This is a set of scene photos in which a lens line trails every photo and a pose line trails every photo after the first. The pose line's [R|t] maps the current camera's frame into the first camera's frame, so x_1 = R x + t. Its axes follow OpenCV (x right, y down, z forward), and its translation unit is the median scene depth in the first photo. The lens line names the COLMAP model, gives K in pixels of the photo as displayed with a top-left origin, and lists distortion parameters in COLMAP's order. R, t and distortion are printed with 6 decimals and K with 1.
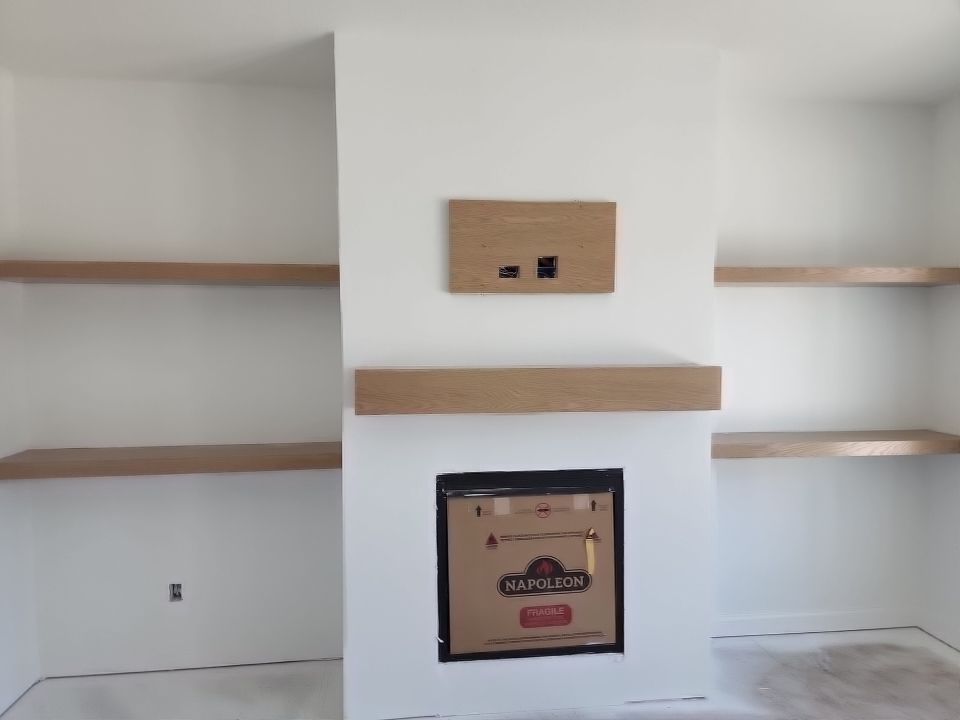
lens RADIAL K [[644.4, 0, 465.5], [0, 644.4, 359.8], [0, 0, 1]] dist [0.088035, -0.089843]
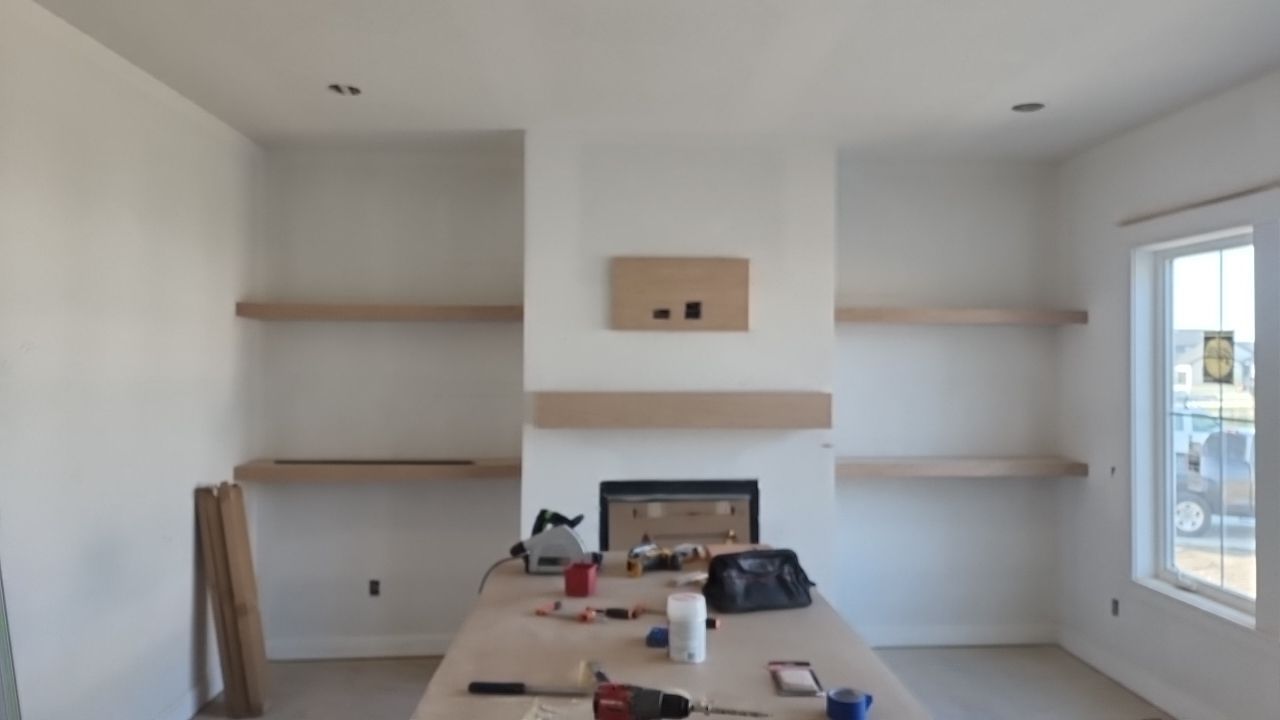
lens RADIAL K [[827.2, 0, 675.1], [0, 827.2, 351.4], [0, 0, 1]] dist [0.081489, -0.066457]
pose [[0.999843, 0.010341, -0.014400, 0.110726], [-0.011146, 0.998315, -0.056952, 0.022030], [0.013787, 0.057104, 0.998273, -0.531228]]
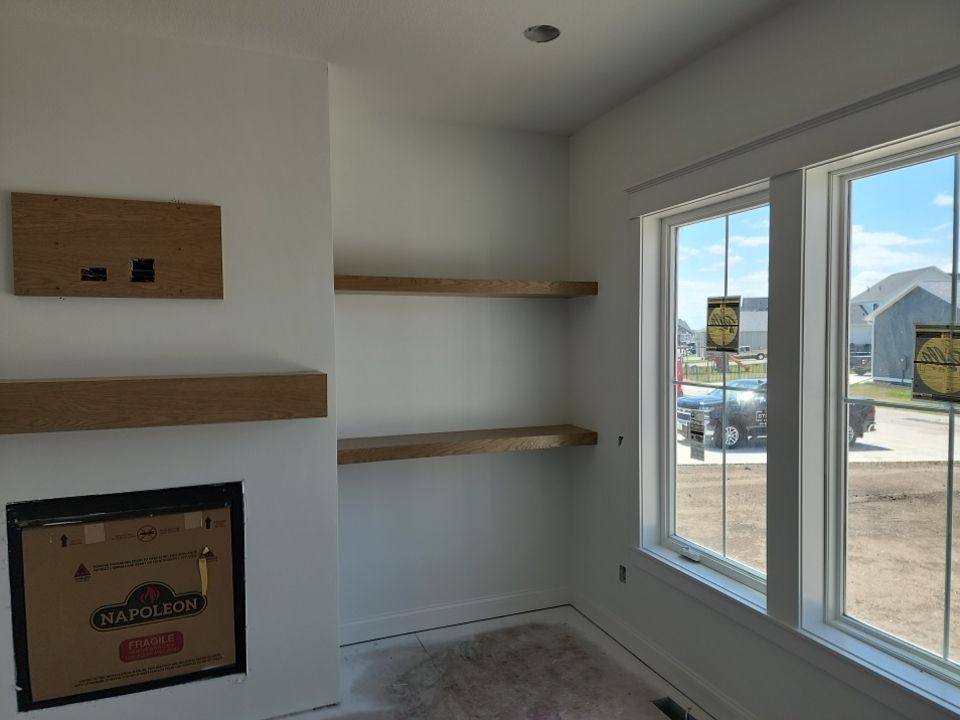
lens RADIAL K [[655.2, 0, 477.2], [0, 655.2, 357.6], [0, 0, 1]] dist [0.059482, -0.059390]
pose [[0.960690, -0.012612, 0.277337, 0.311372], [0.016170, 0.999814, -0.010545, -0.000374], [-0.277152, 0.014615, 0.960715, -0.043117]]
